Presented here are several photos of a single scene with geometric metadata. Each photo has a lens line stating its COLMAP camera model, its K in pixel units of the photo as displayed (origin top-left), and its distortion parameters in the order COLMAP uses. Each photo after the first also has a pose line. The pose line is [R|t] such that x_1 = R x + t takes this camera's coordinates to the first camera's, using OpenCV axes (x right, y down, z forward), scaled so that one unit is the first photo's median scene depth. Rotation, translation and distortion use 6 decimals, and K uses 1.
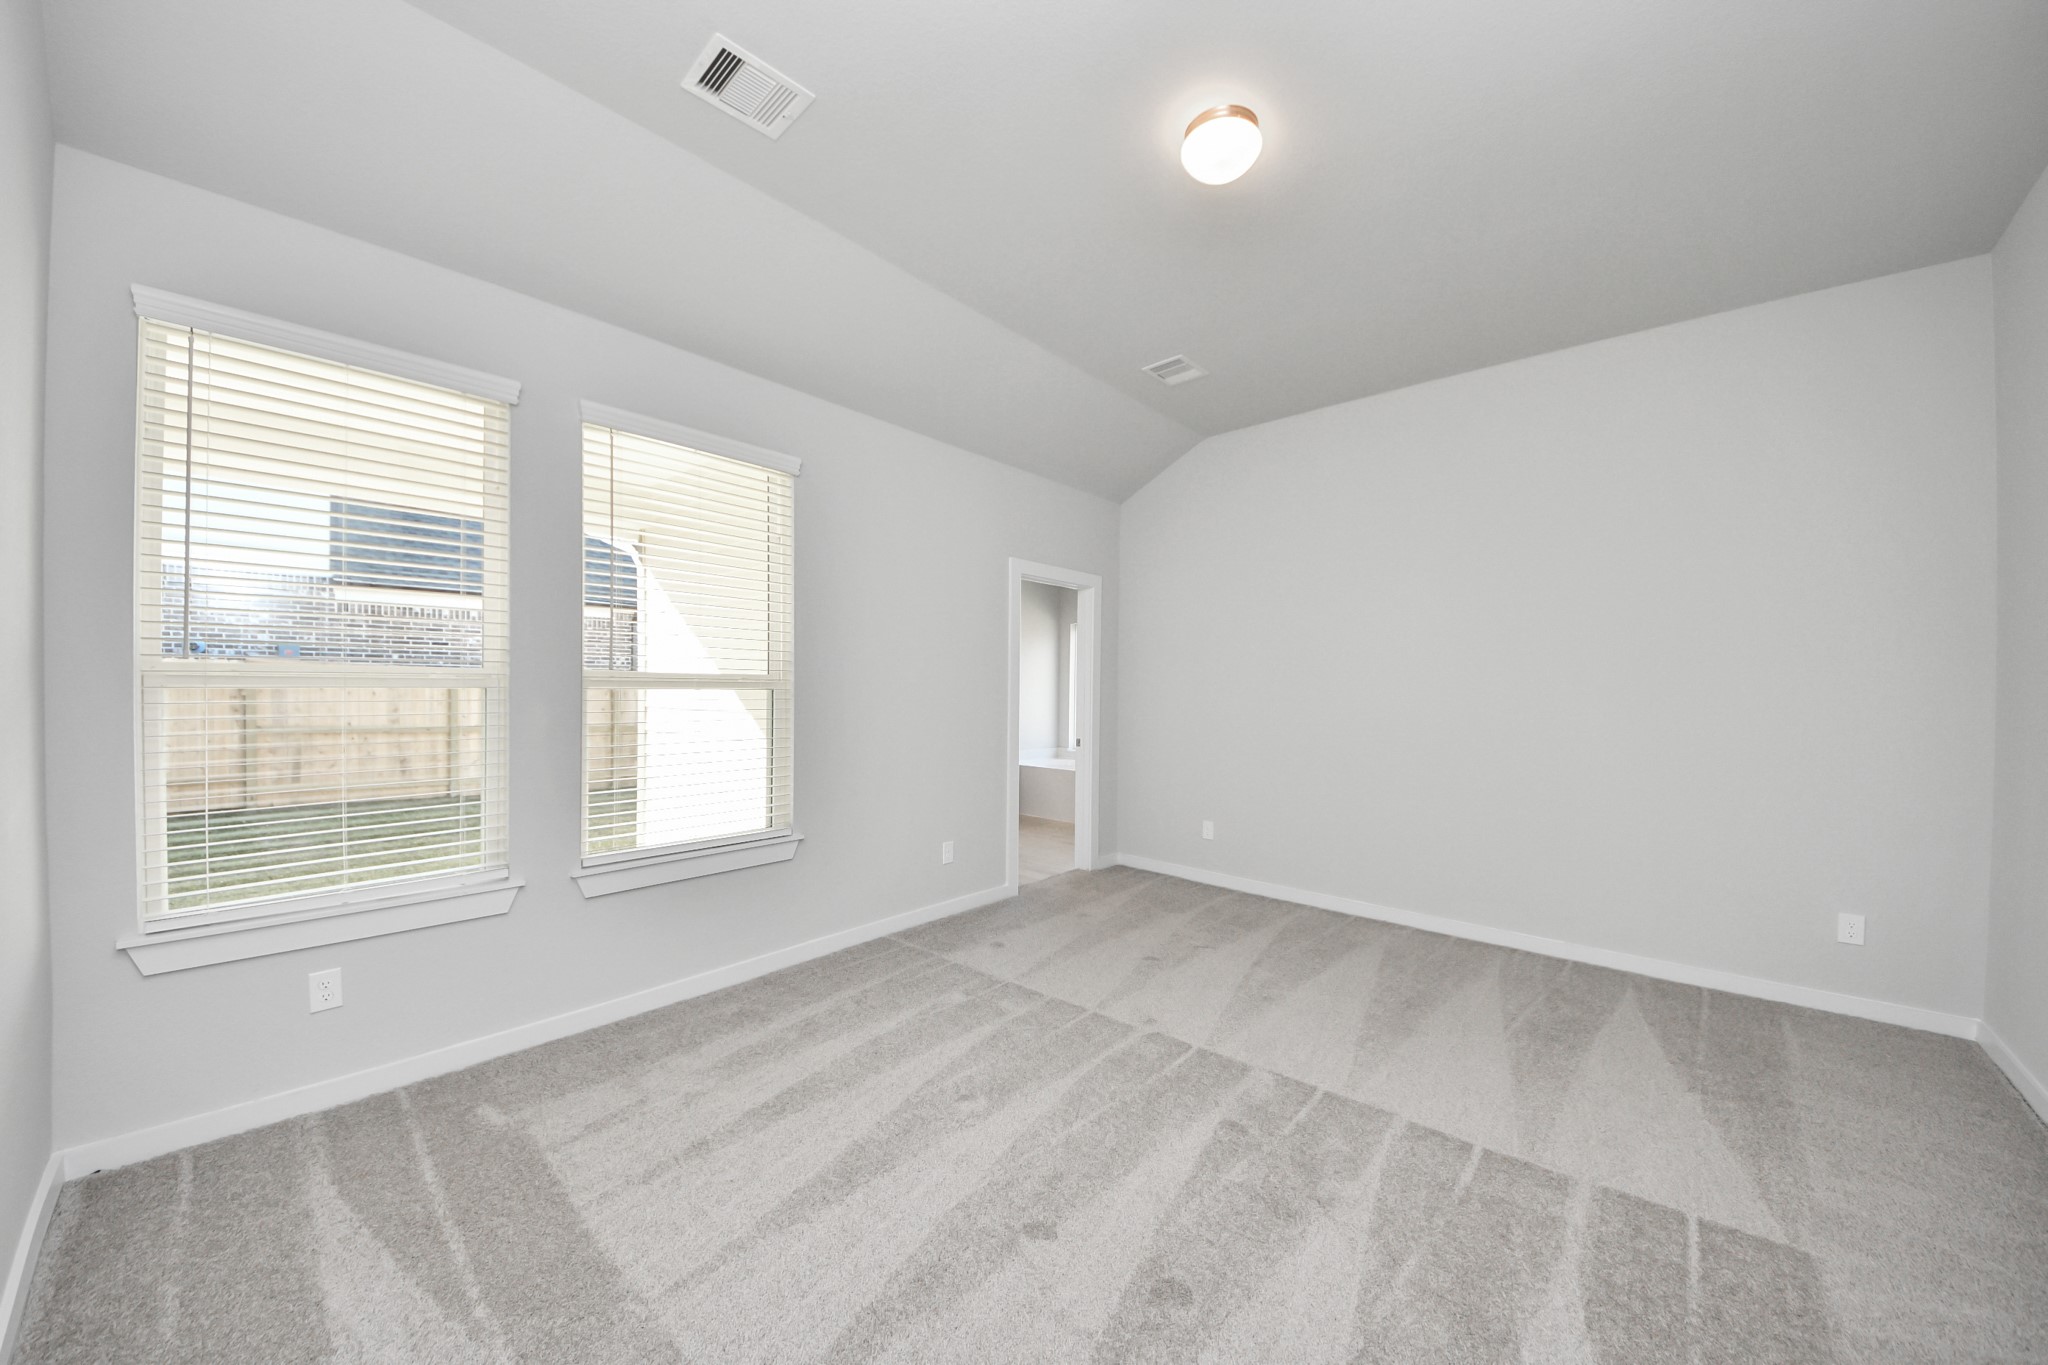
lens RADIAL K [[733.7, 0, 1027.5], [0, 733.7, 689.3], [0, 0, 1]] dist [0.031573, -0.017850]
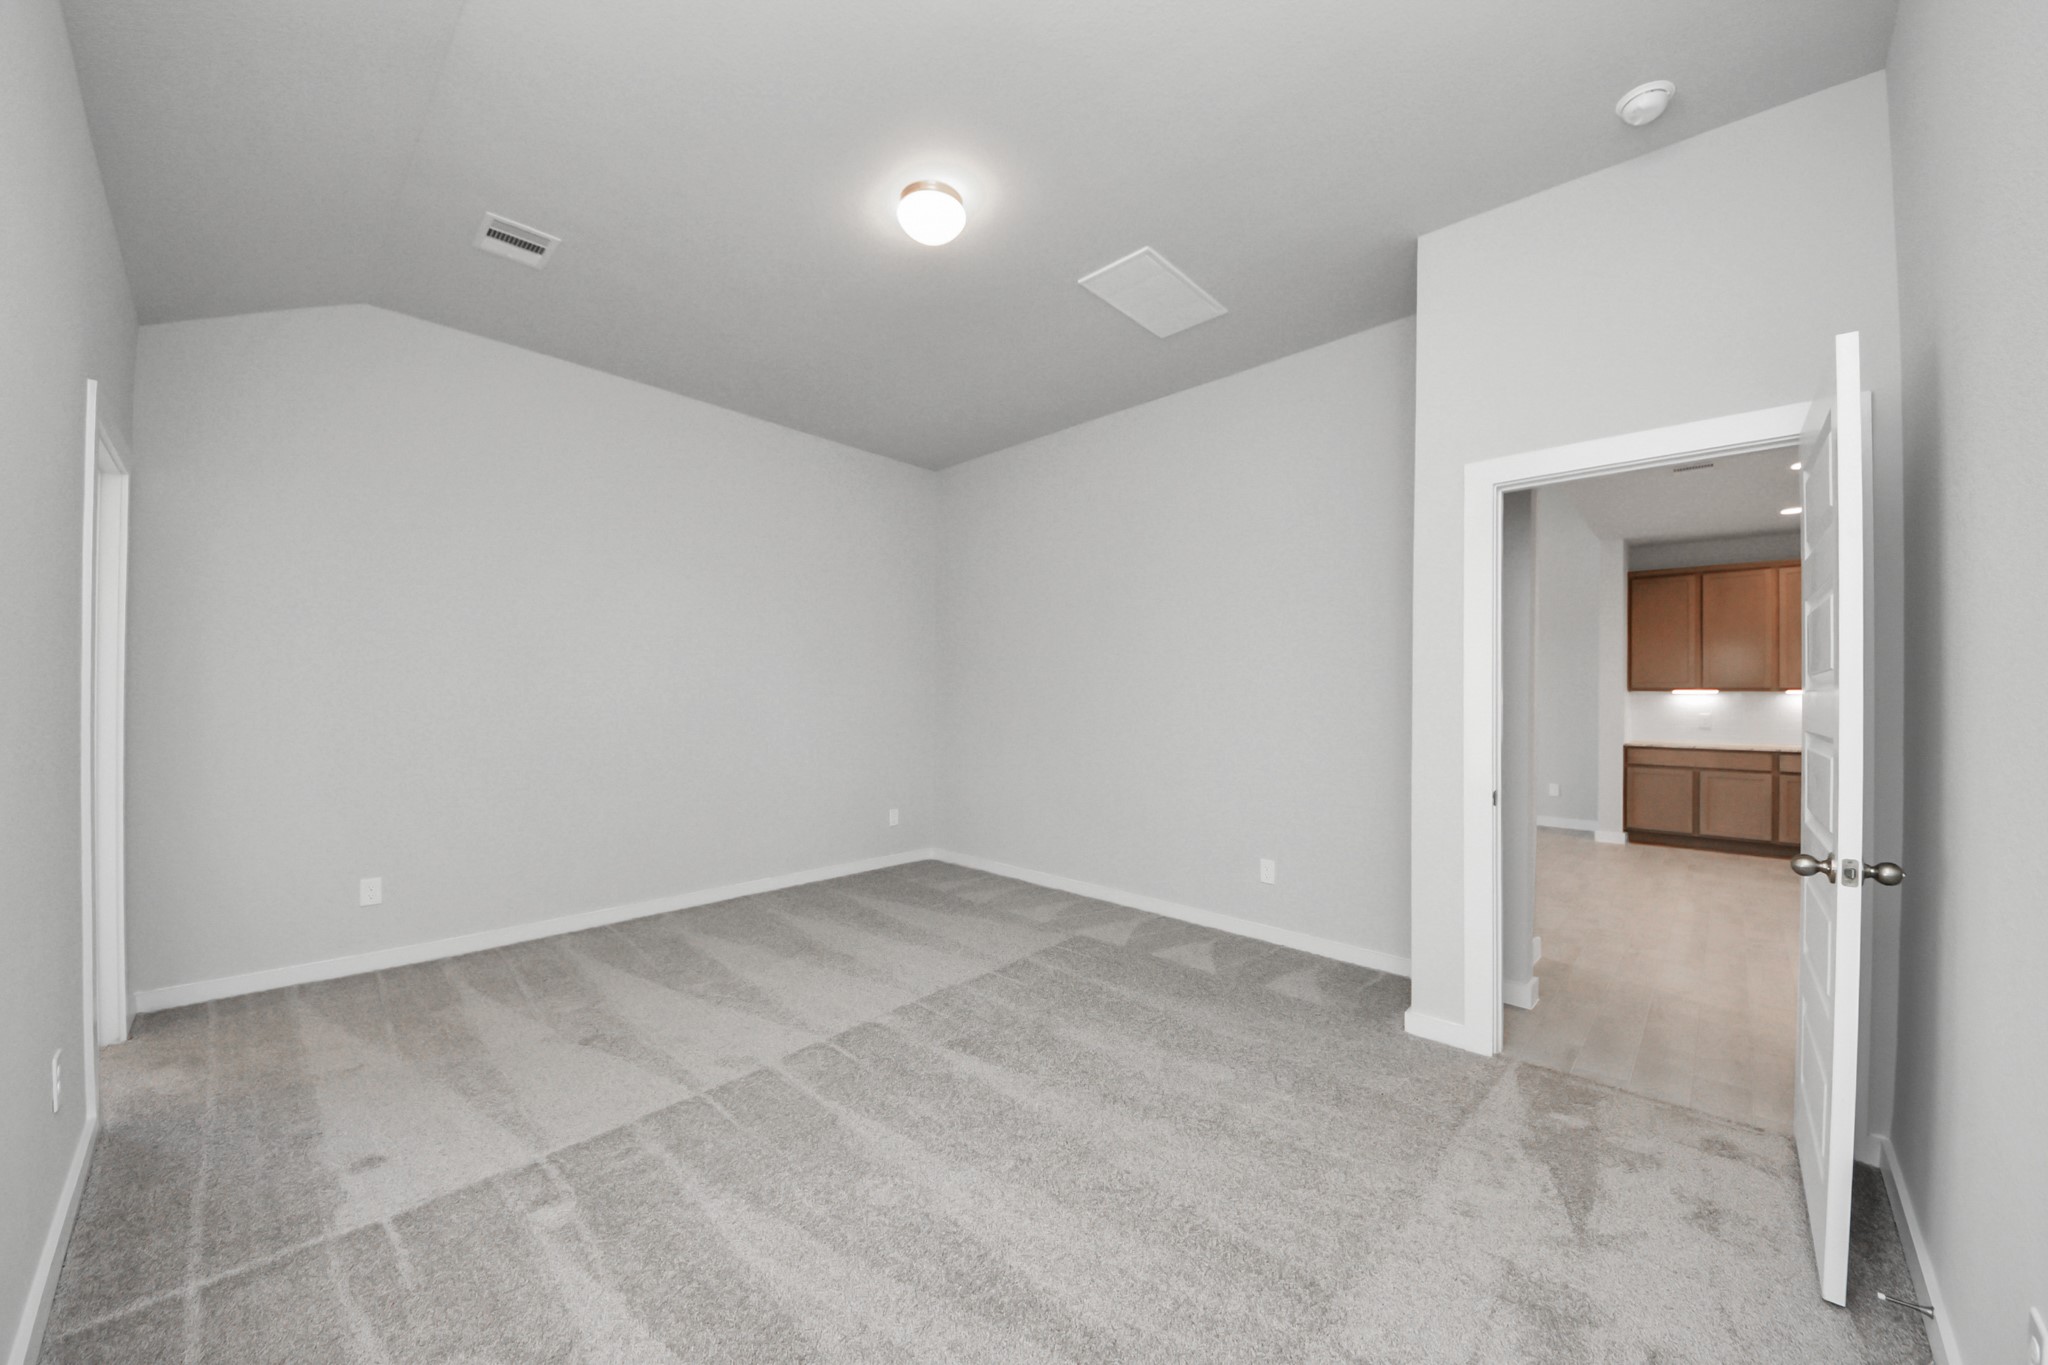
lens RADIAL K [[733.7, 0, 1027.5], [0, 733.7, 689.3], [0, 0, 1]] dist [0.031573, -0.017850]
pose [[0.013008, 0.004347, 0.999906, -0.587354], [-0.001405, 0.999990, -0.004329, 0.016013], [-0.999914, -0.001348, 0.013014, 0.558583]]
